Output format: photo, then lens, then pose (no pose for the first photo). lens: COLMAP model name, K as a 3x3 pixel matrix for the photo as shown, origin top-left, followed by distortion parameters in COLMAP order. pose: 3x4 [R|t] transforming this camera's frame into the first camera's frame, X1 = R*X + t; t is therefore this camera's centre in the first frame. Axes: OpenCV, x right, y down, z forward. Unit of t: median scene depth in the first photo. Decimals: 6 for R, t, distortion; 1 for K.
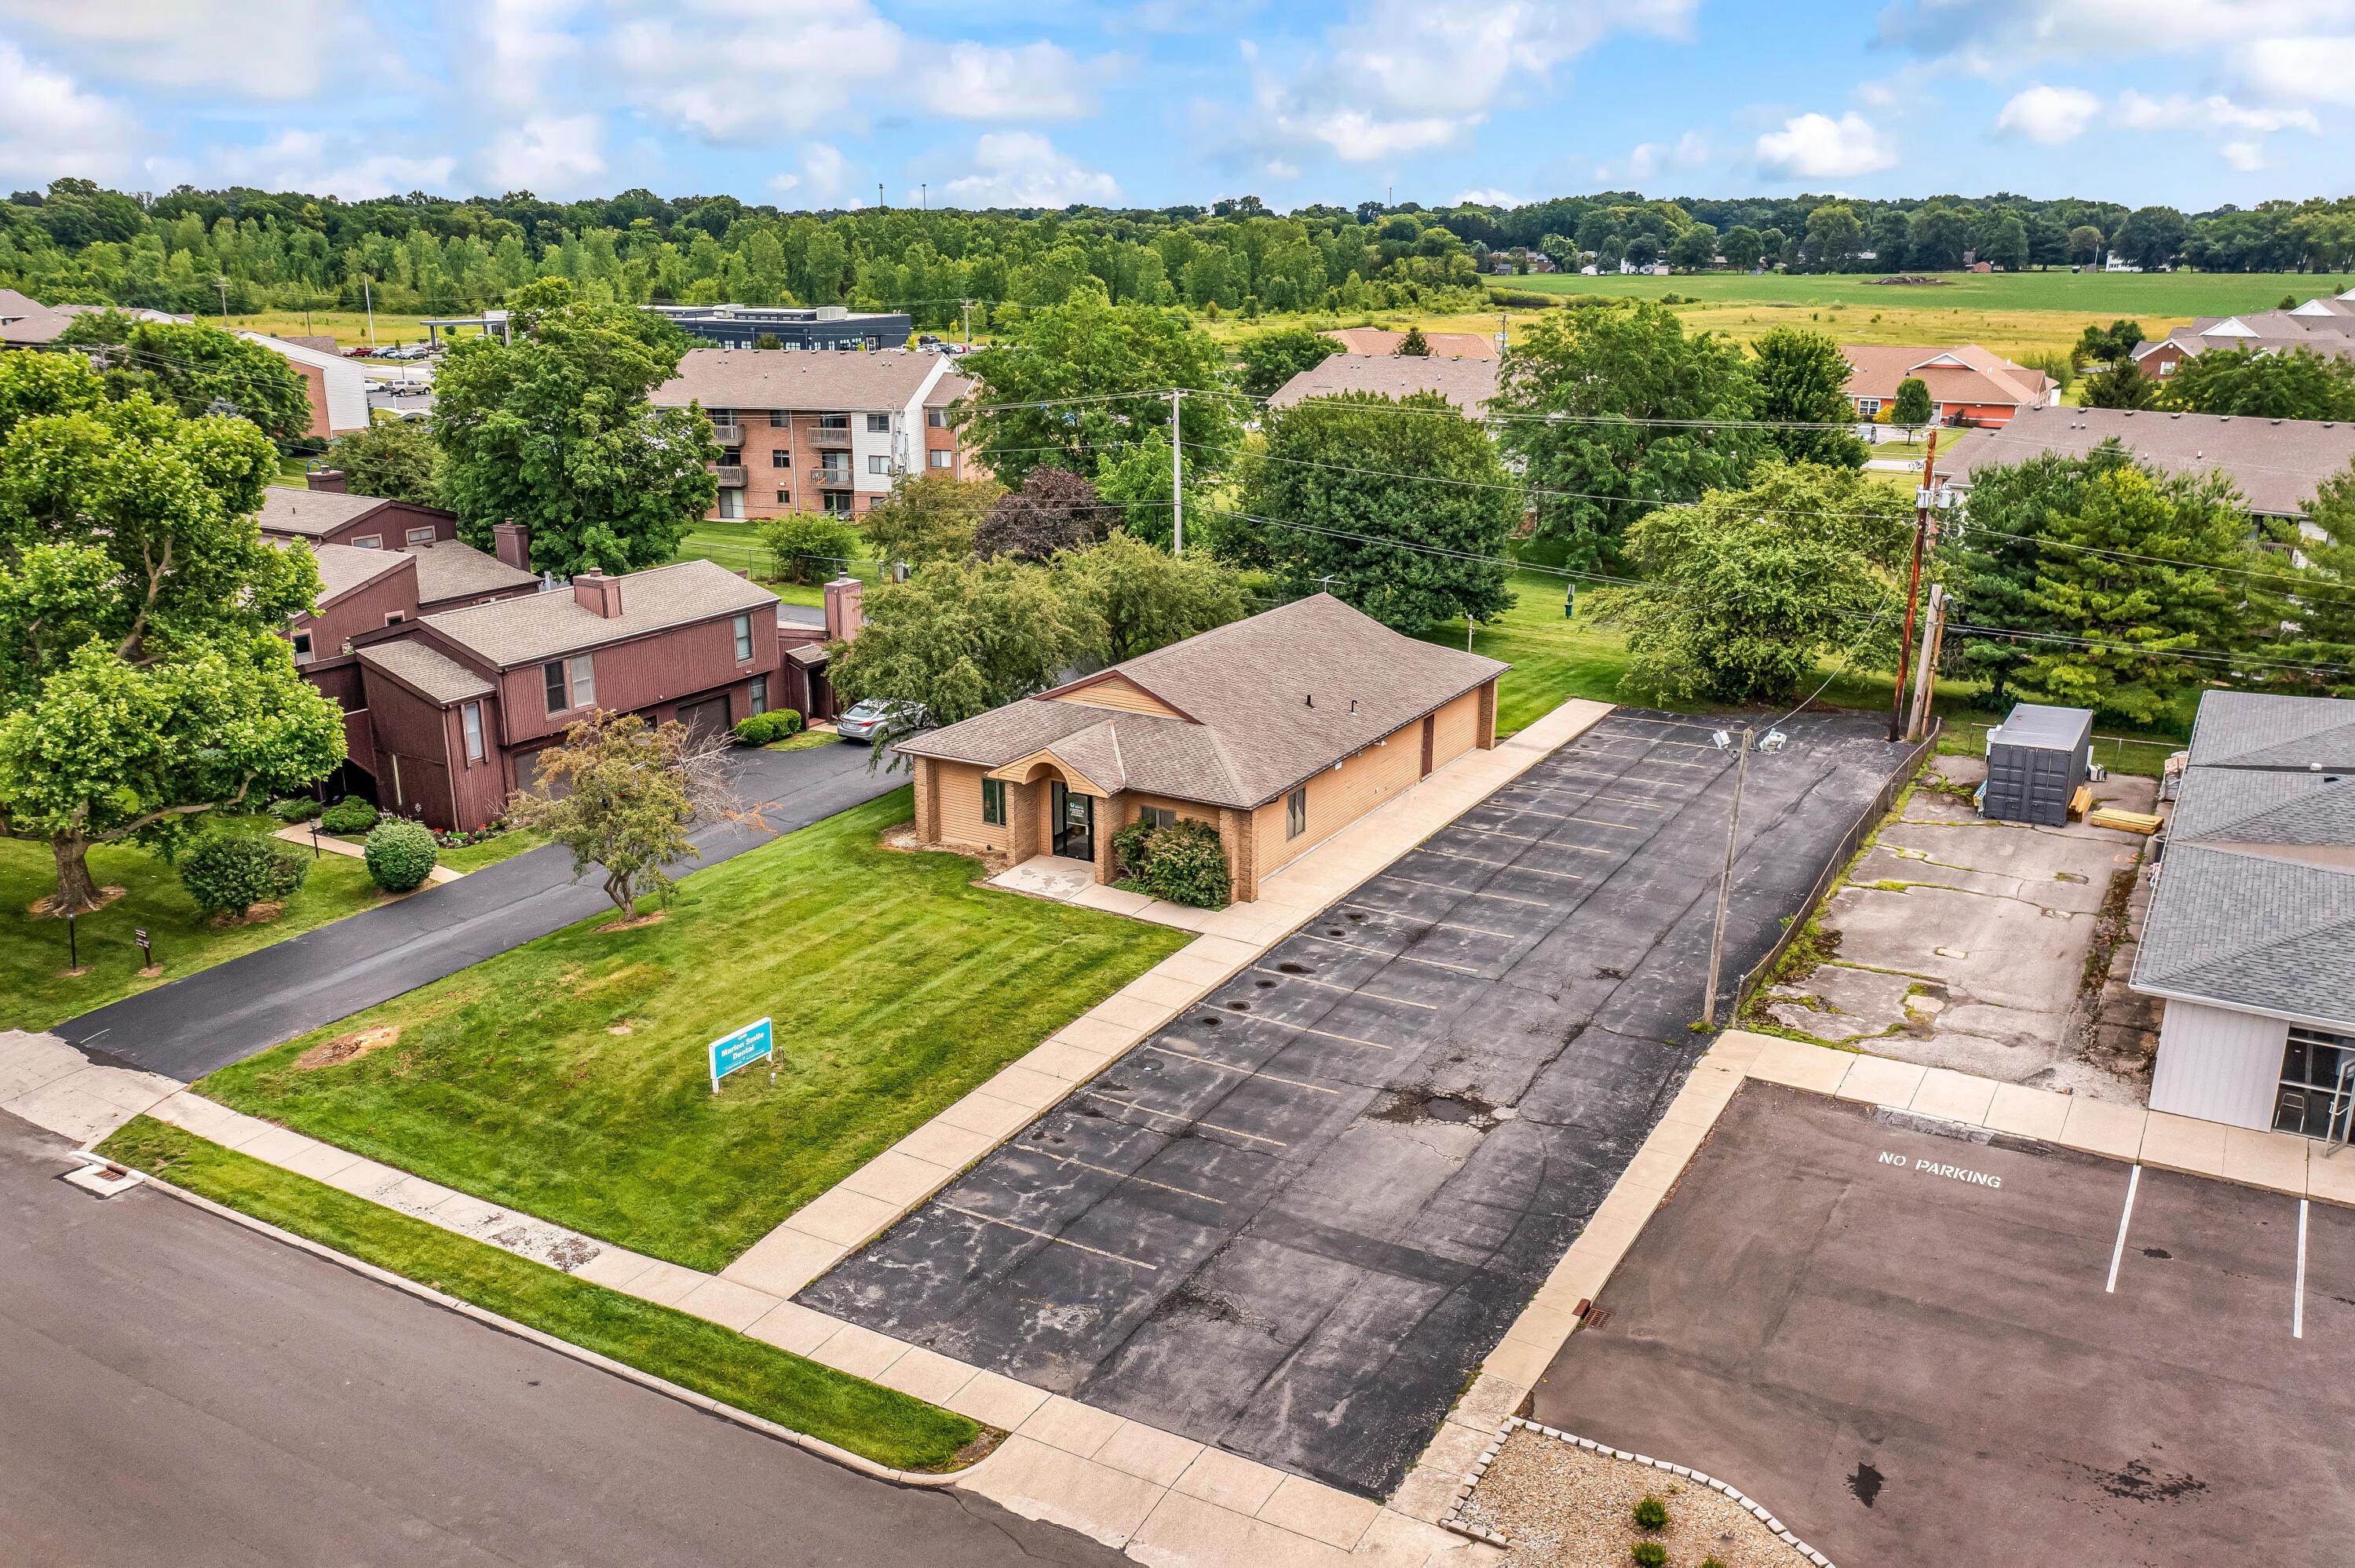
lens RADIAL K [[1870.9, 0, 1182.2], [0, 1870.9, 785.4], [0, 0, 1]] dist [-0.005858, 0.014942]
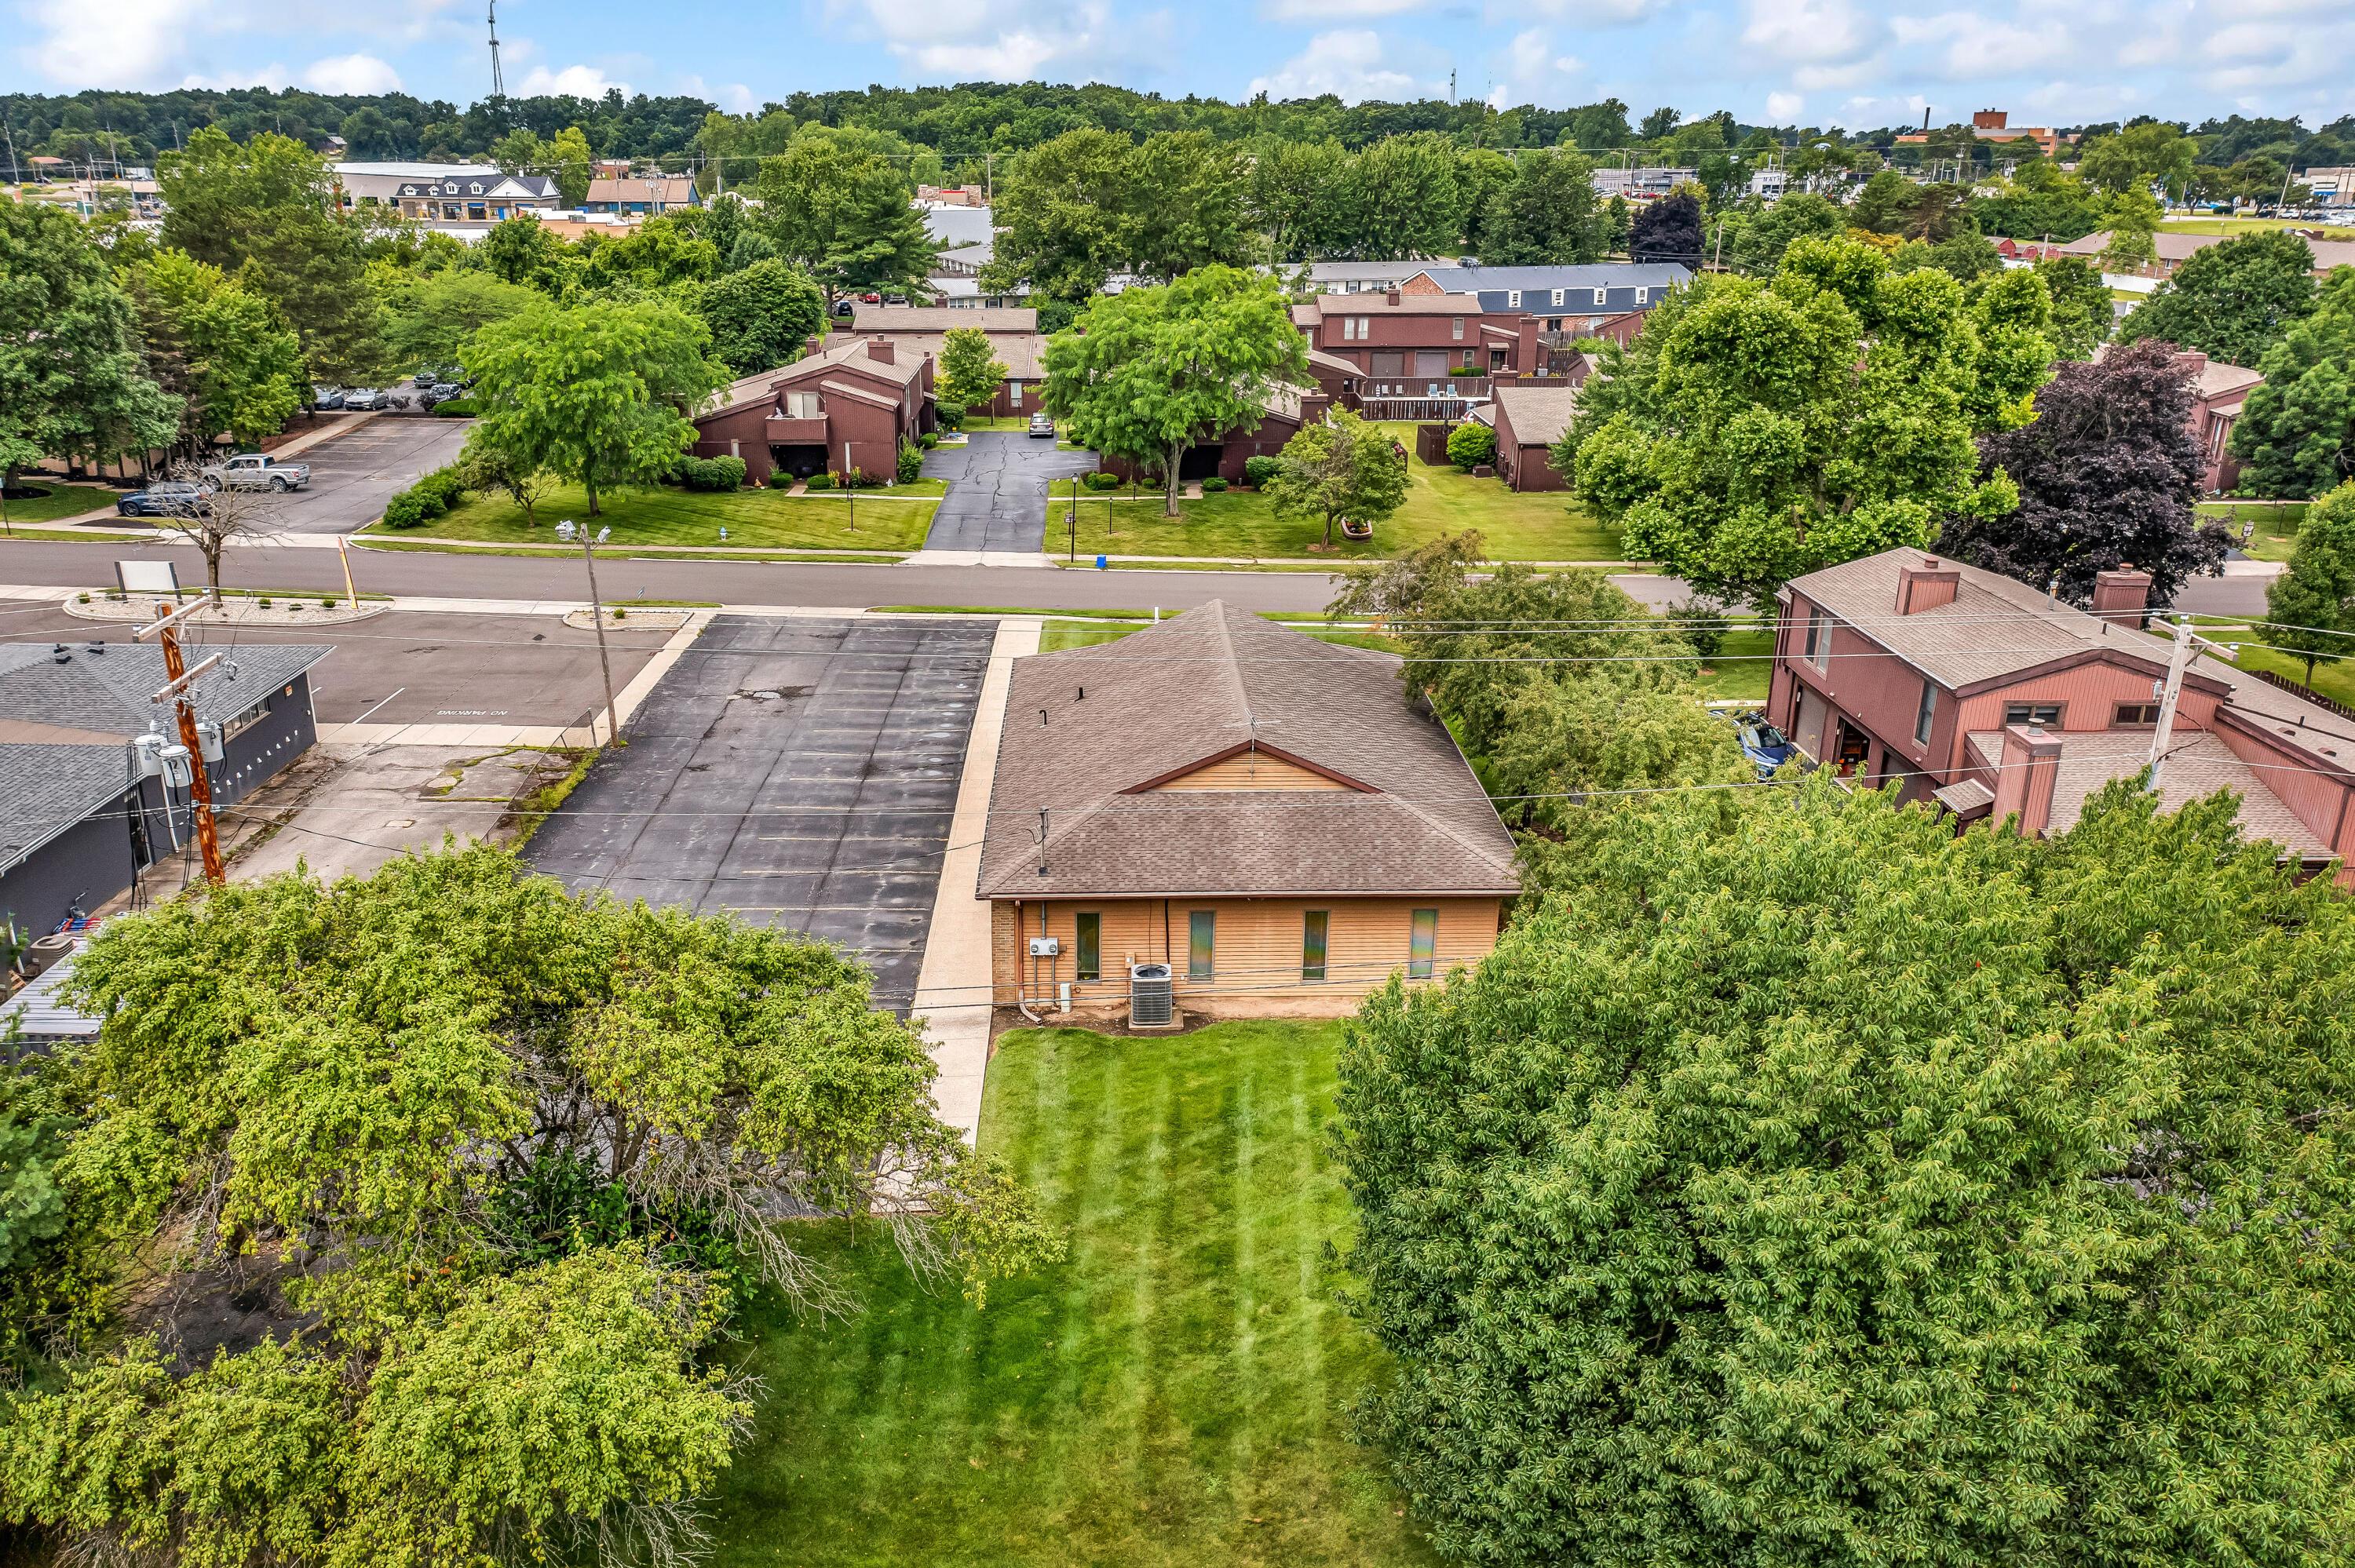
lens RADIAL K [[1870.9, 0, 1171.7], [0, 1870.9, 783.2], [0, 0, 1]] dist [-0.005858, 0.014942]
pose [[-0.841890, 0.171145, -0.511791, 0.582710], [-0.160240, 0.826323, 0.539920, -0.588953], [0.515309, 0.536563, -0.668249, 1.938277]]
